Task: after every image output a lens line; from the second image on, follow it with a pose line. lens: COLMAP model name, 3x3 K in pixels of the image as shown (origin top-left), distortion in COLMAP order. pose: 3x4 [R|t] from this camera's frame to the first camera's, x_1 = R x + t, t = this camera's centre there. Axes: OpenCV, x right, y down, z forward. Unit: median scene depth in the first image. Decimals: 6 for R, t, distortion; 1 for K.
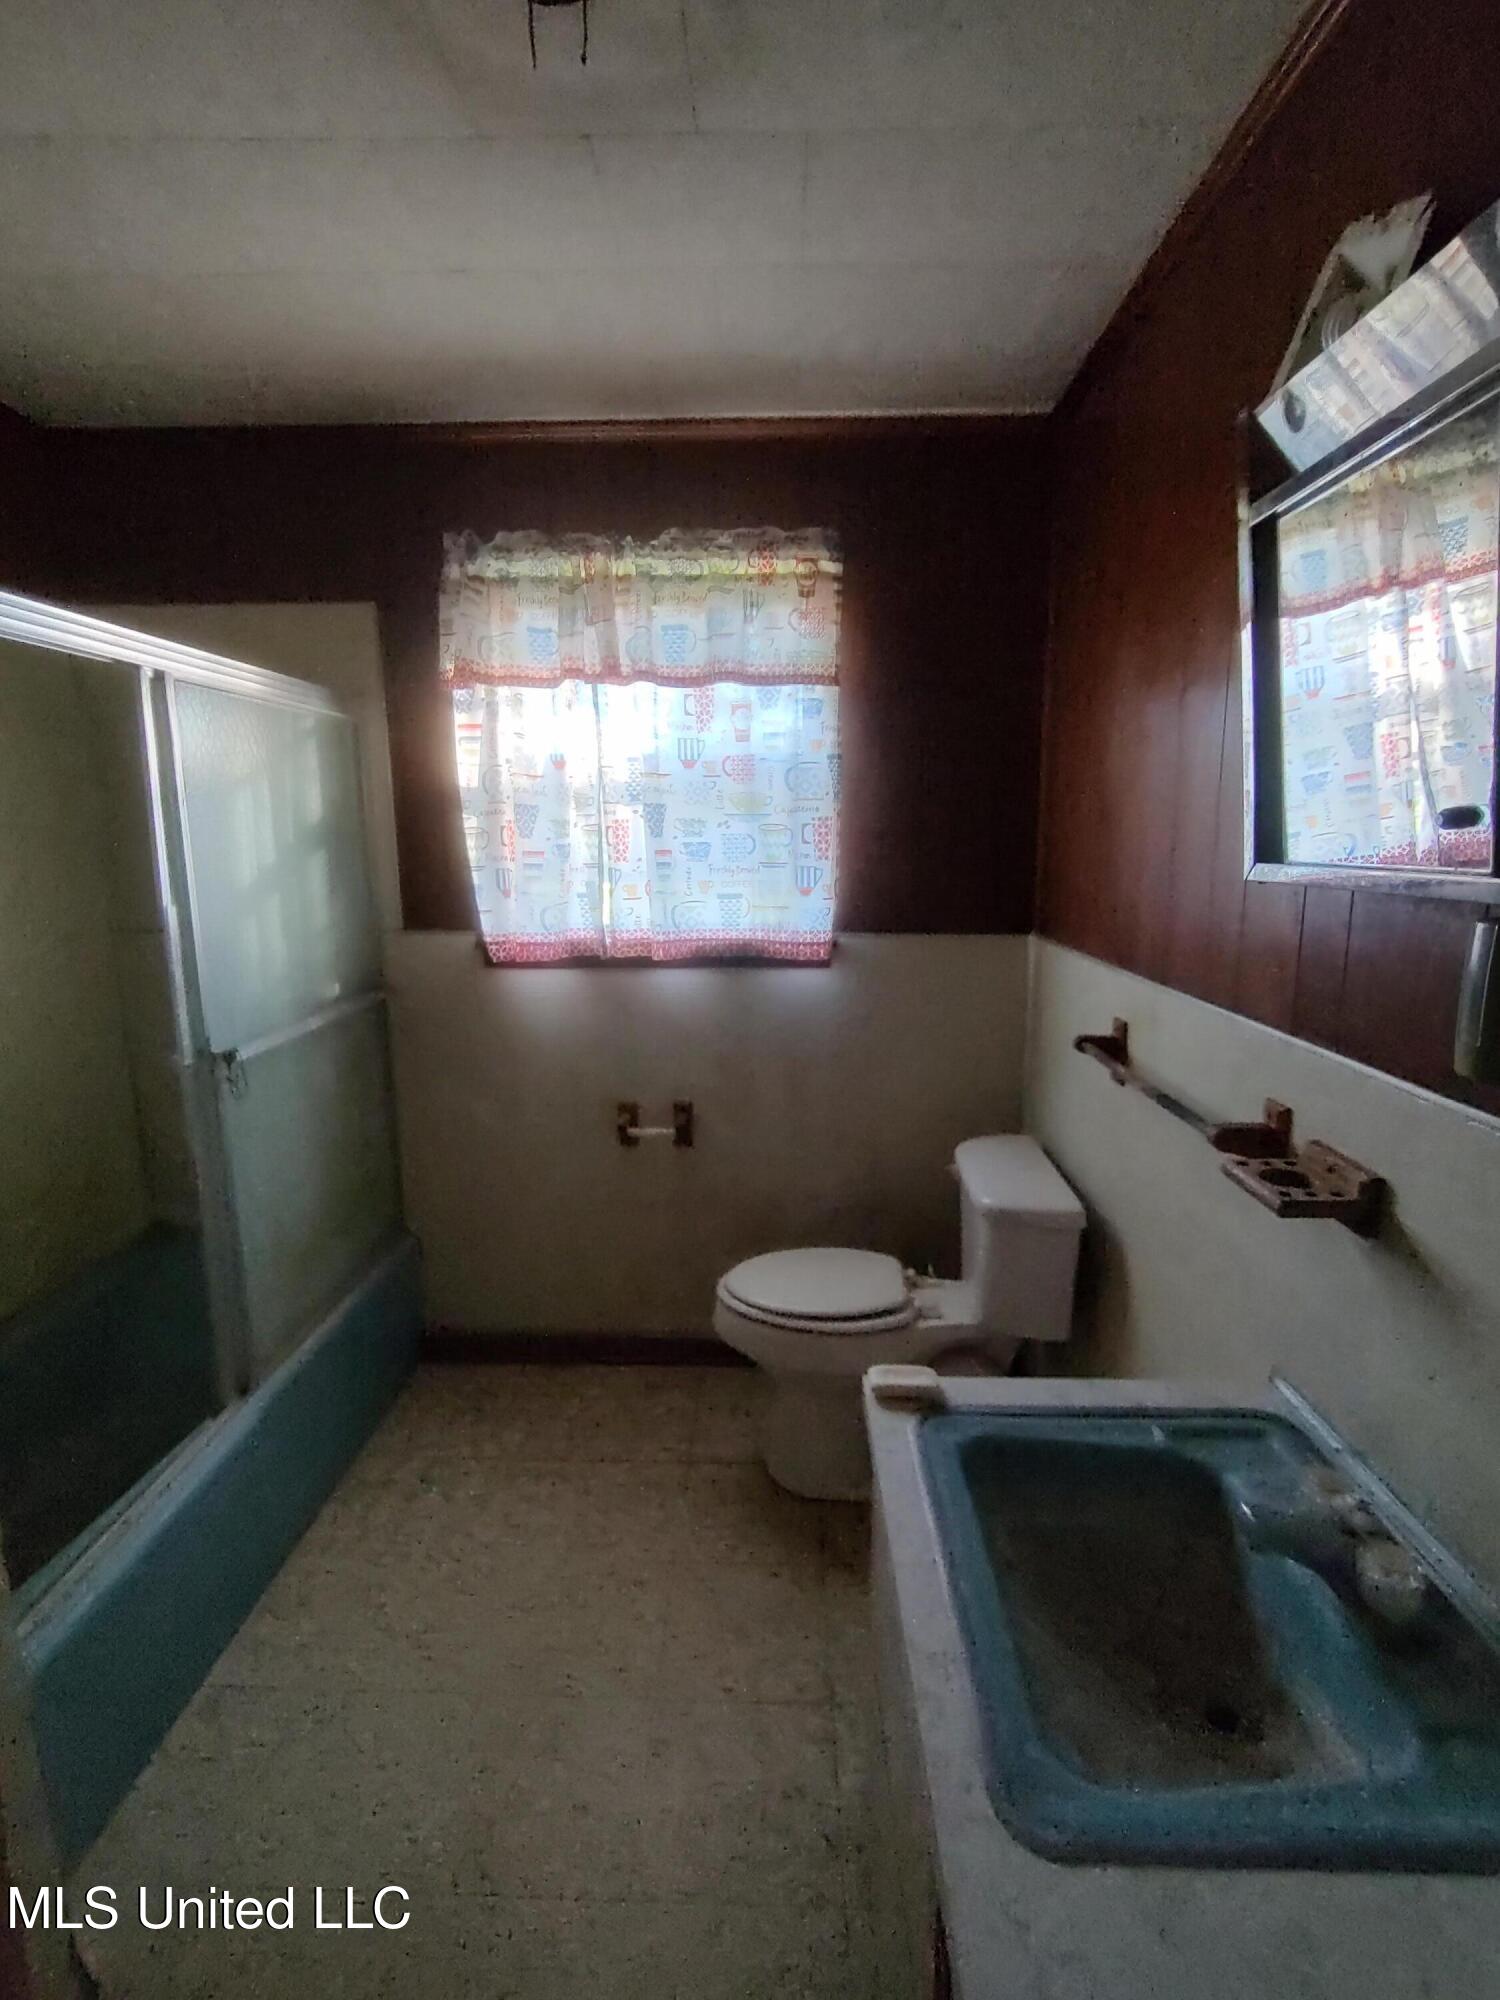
lens RADIAL K [[907.6, 0, 750.0], [0, 907.6, 1000.0], [0, 0, 1]] dist [-0.007155, 0.000161]
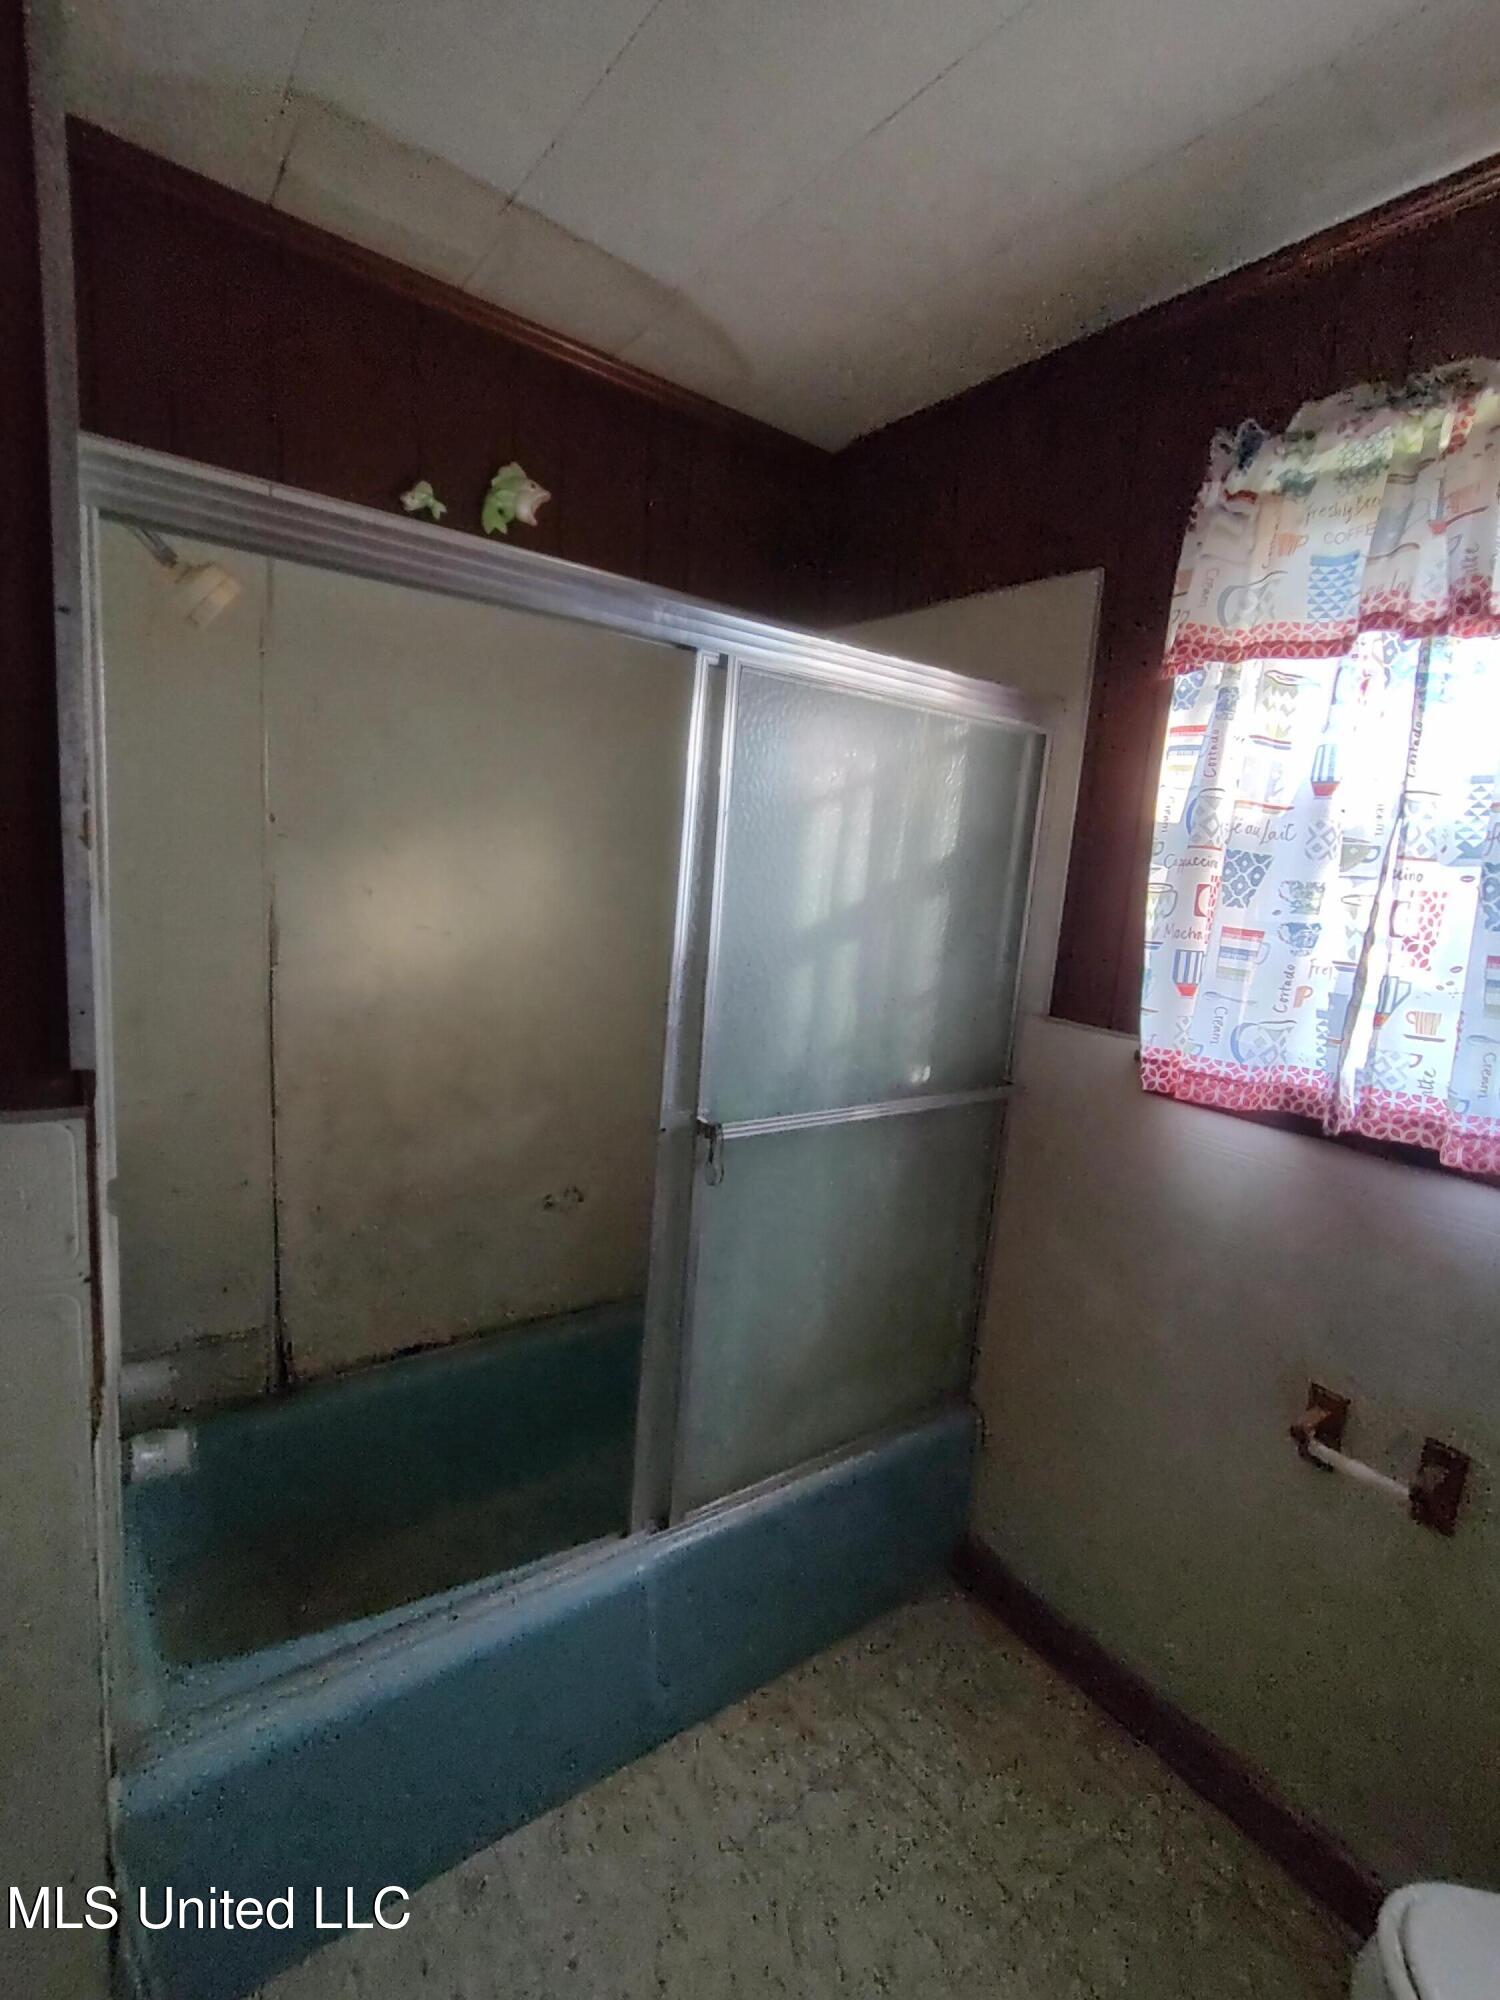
lens RADIAL K [[907.6, 0, 750.0], [0, 907.6, 1000.0], [0, 0, 1]] dist [-0.007155, 0.000161]
pose [[0.611446, 0.177604, -0.771097, 0.035102], [-0.226065, 0.973079, 0.044866, -0.071480], [0.758306, 0.146884, 0.635135, 0.378312]]
